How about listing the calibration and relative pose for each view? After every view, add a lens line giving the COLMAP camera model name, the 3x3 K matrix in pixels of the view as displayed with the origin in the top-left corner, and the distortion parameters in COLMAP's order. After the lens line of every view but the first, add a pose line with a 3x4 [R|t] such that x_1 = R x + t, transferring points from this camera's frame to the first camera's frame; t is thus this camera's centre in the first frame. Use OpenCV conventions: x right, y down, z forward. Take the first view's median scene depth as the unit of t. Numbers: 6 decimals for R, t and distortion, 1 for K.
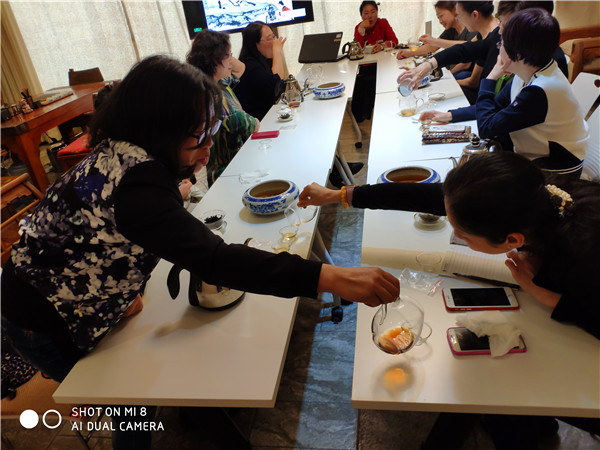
lens RADIAL K [[464.8, 0, 297.4], [0, 464.8, 222.7], [0, 0, 1]] dist [0.054177, -0.104670]
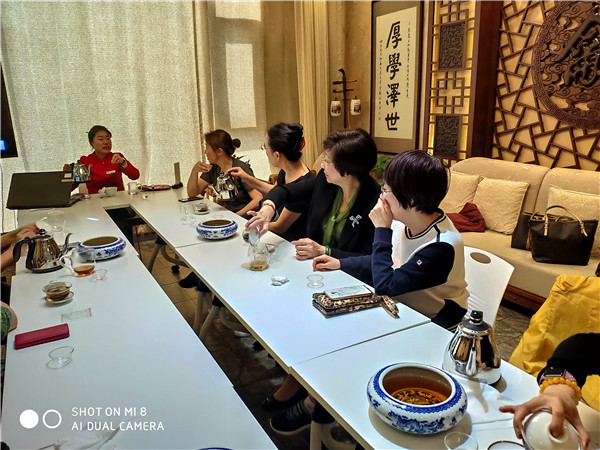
lens RADIAL K [[464.8, 0, 299.0], [0, 464.8, 228.2], [0, 0, 1]] dist [0.054177, -0.104670]
pose [[0.777476, -0.045789, 0.627244, -0.095739], [0.214102, 0.957044, -0.195517, -0.075539], [-0.591347, 0.286304, 0.753882, 0.196234]]
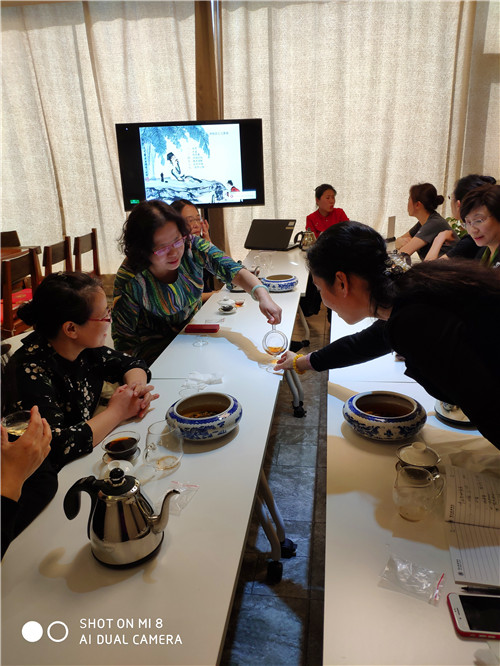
lens RADIAL K [[515.9, 0, 250.7], [0, 515.9, 333.6], [0, 0, 1]] dist [0.054177, -0.104670]
pose [[0.995479, 0.086253, 0.039786, -0.009948], [-0.078782, 0.983731, -0.161454, -0.021839], [-0.053065, 0.157590, 0.986078, 0.051533]]
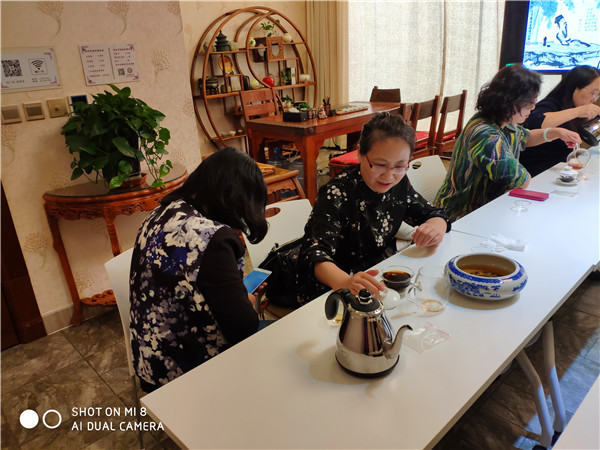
lens RADIAL K [[464.8, 0, 303.5], [0, 464.8, 221.8], [0, 0, 1]] dist [0.054177, -0.104670]
pose [[0.801424, 0.298387, -0.518348, 0.028479], [-0.328995, 0.943699, 0.034578, -0.025480], [0.499482, 0.142822, 0.854470, 0.068023]]
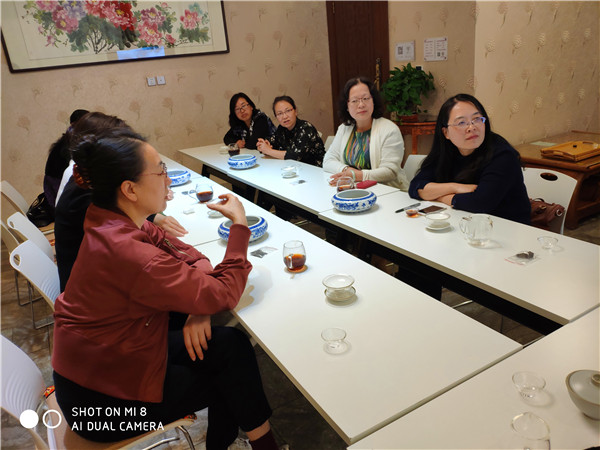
lens RADIAL K [[464.8, 0, 294.9], [0, 464.8, 211.2], [0, 0, 1]] dist [0.054177, -0.104670]
pose [[-0.767782, 0.396848, -0.503013, 0.321563], [-0.099609, 0.701607, 0.705567, -0.506010], [0.632921, 0.591827, -0.499152, 0.867824]]
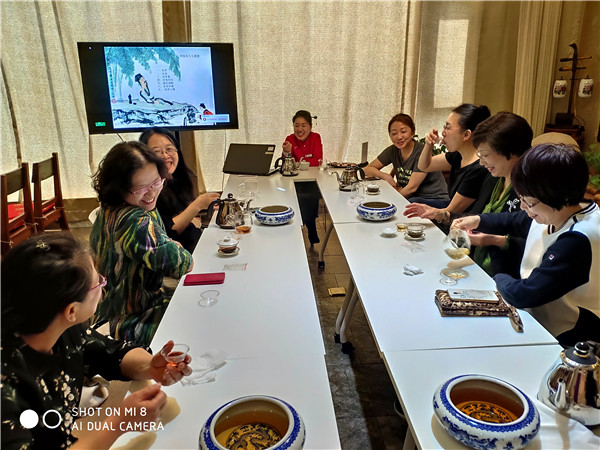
lens RADIAL K [[464.8, 0, 297.0], [0, 464.8, 226.0], [0, 0, 1]] dist [0.054177, -0.104670]
pose [[0.971450, 0.053764, 0.231071, -0.055511], [-0.007691, 0.980608, -0.195830, -0.071909], [-0.237119, 0.188462, 0.953025, 0.151358]]
